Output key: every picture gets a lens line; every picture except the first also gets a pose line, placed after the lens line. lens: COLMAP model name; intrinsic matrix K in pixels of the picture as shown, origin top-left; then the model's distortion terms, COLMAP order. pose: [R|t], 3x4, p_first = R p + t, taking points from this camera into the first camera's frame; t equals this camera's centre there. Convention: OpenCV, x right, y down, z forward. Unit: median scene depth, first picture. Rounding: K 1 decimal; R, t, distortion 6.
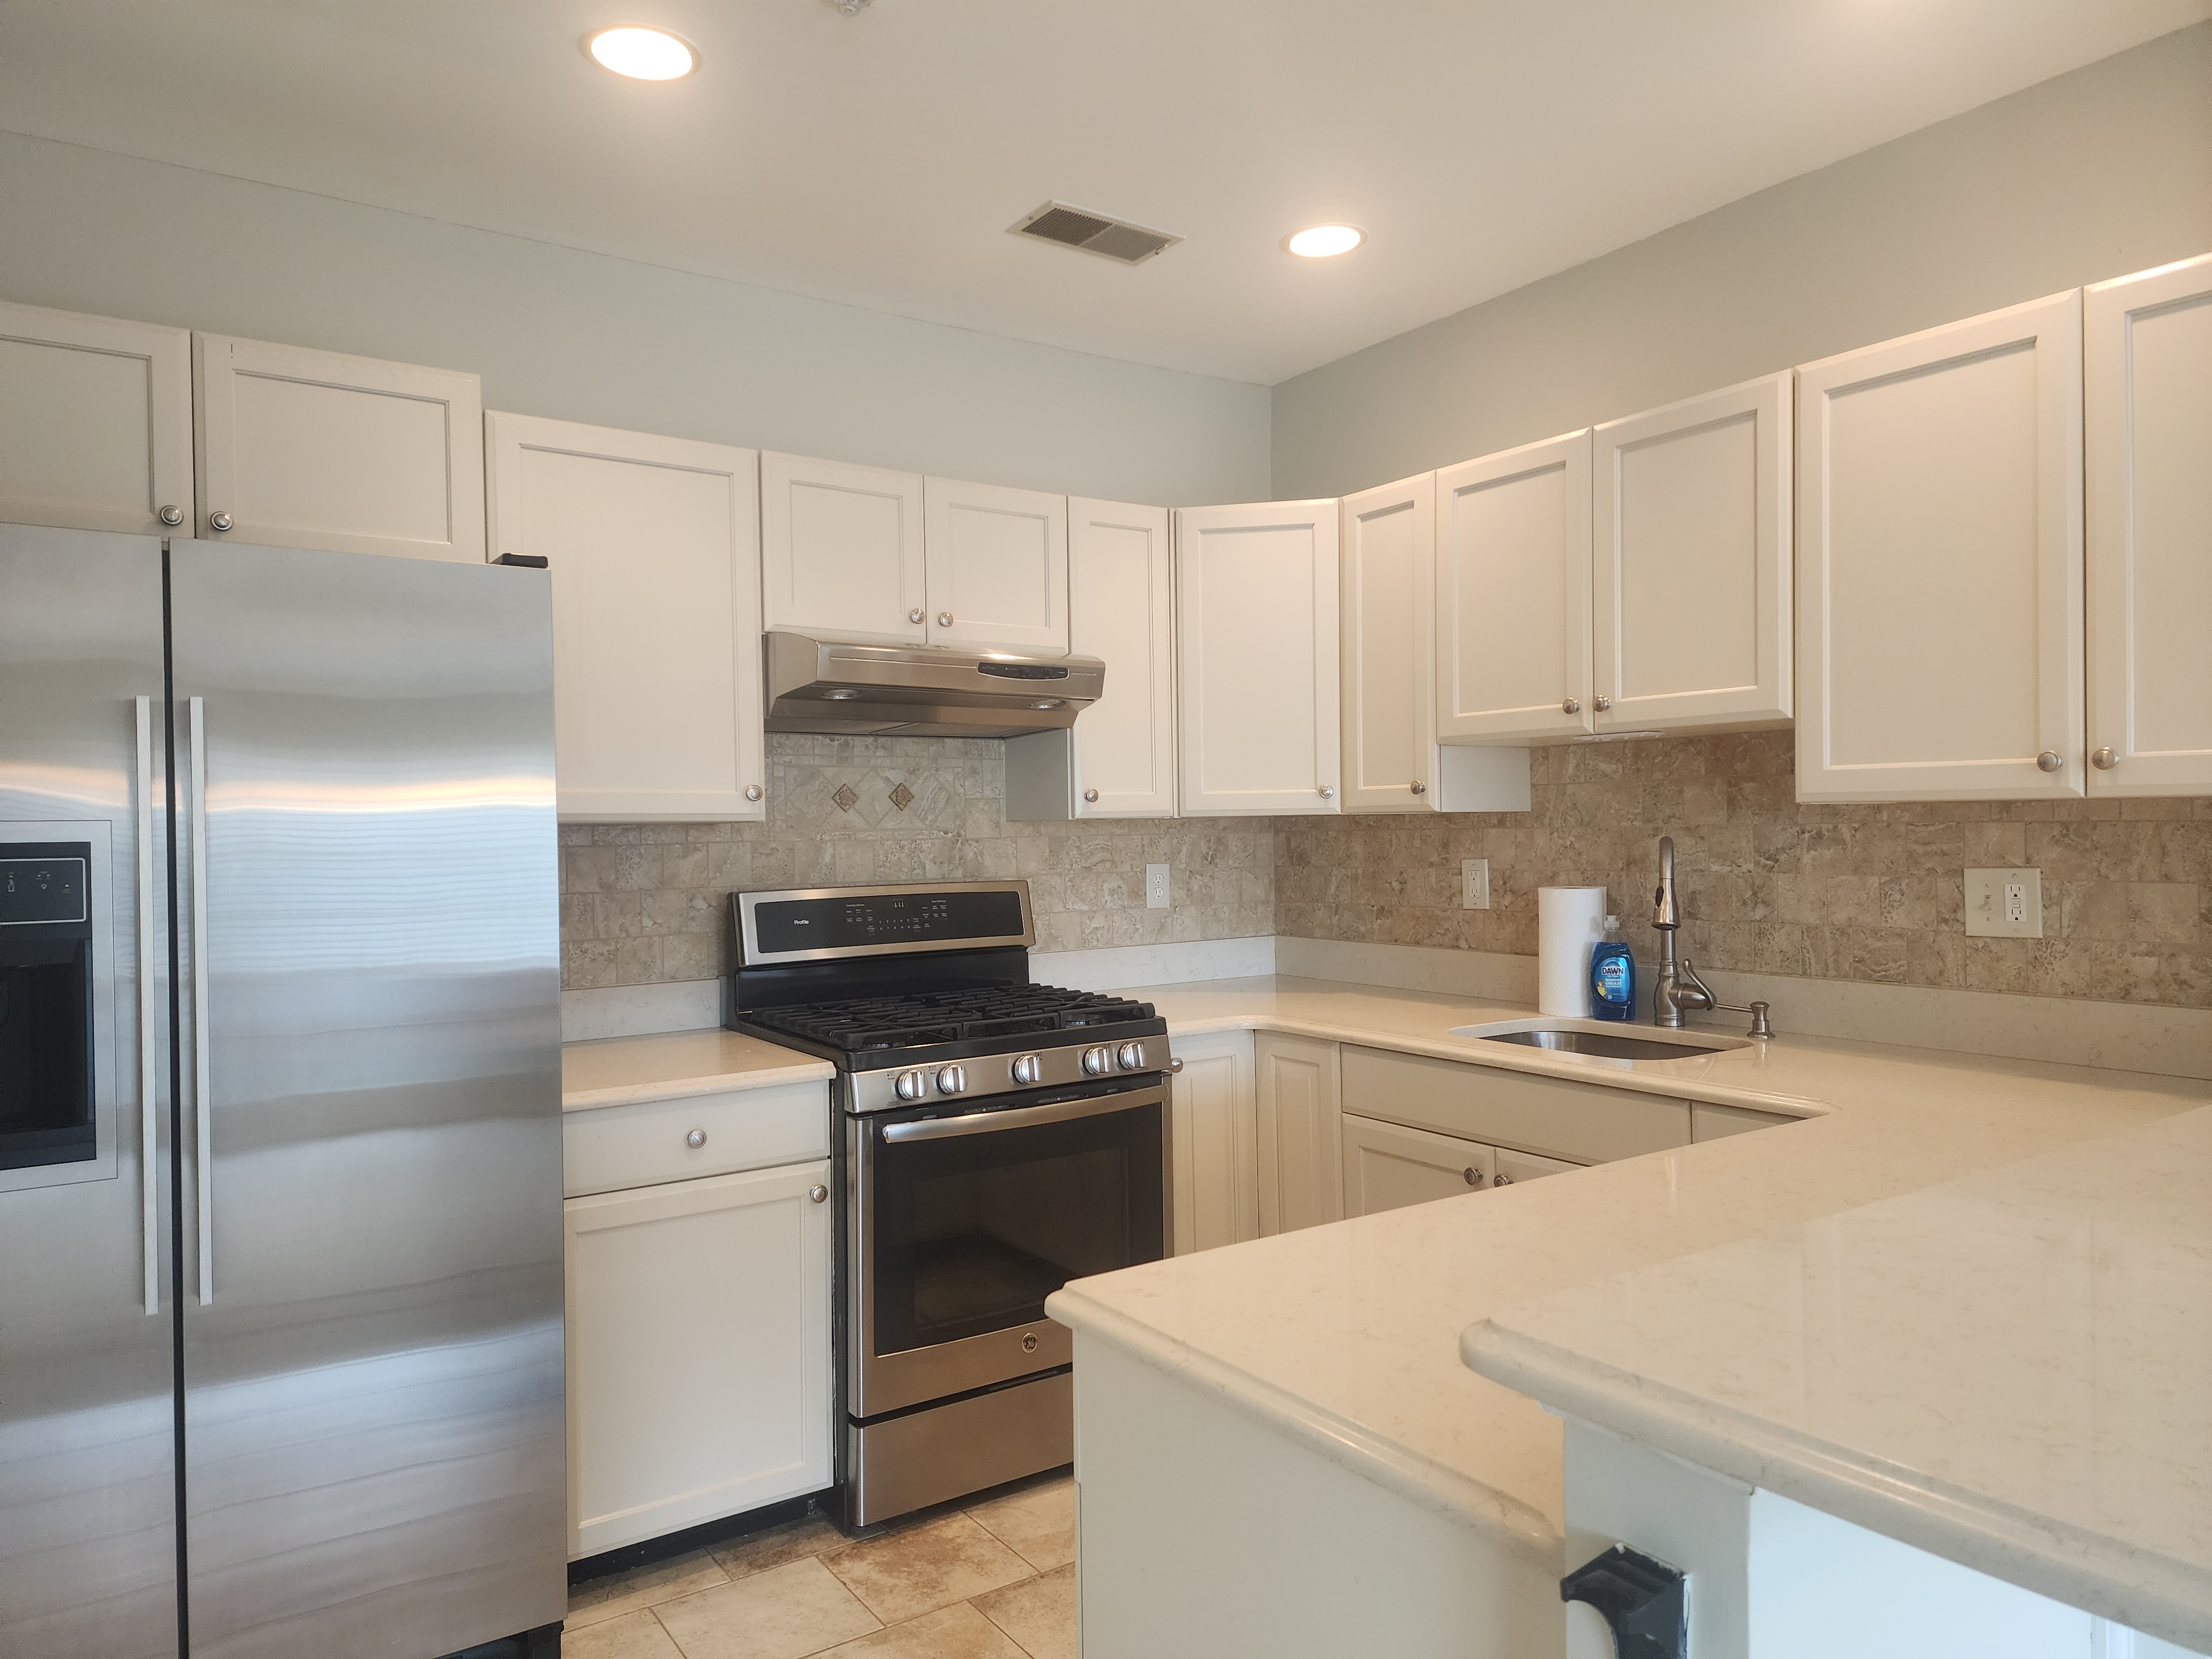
lens RADIAL K [[1474.3, 0, 1098.6], [0, 1474.3, 839.7], [0, 0, 1]] dist [0.140727, -0.146141]
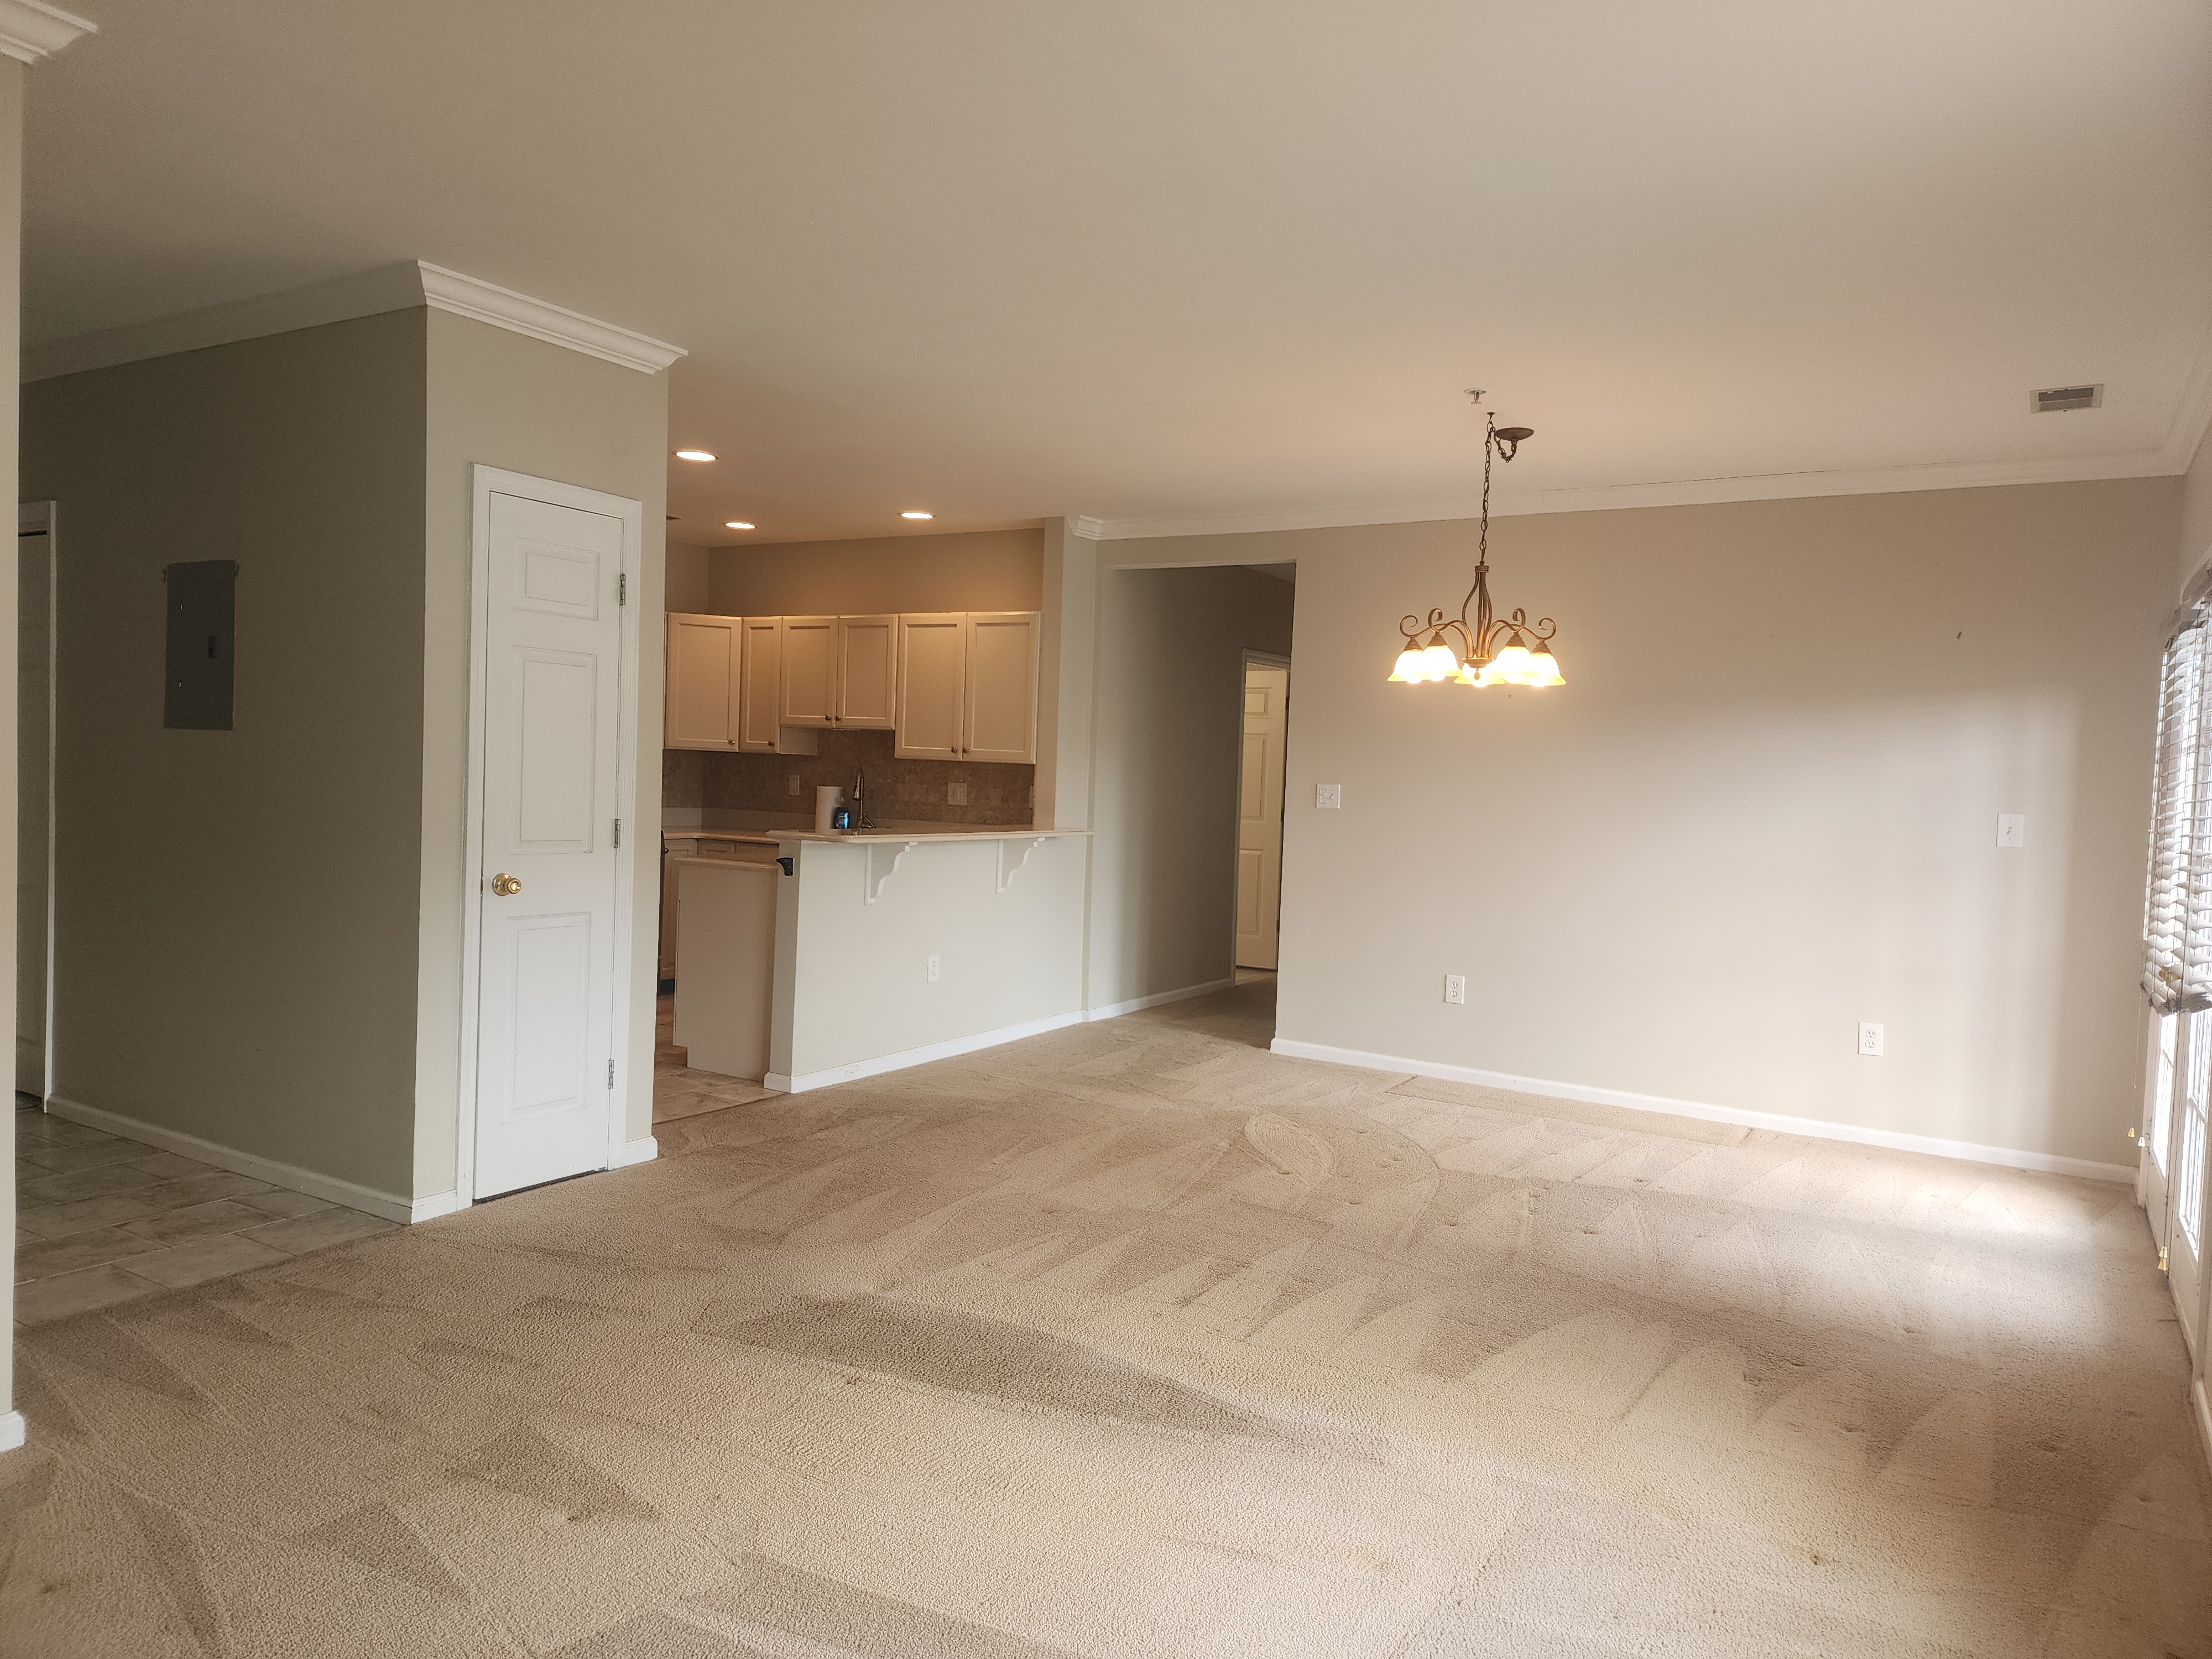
lens RADIAL K [[1489.0, 0, 1114.9], [0, 1489.0, 830.4], [0, 0, 1]] dist [0.107715, -0.097075]
pose [[0.910486, 0.036917, 0.411889, -0.287767], [-0.050415, 0.998487, 0.021950, 0.026249], [-0.410456, -0.040751, 0.910970, -1.524109]]
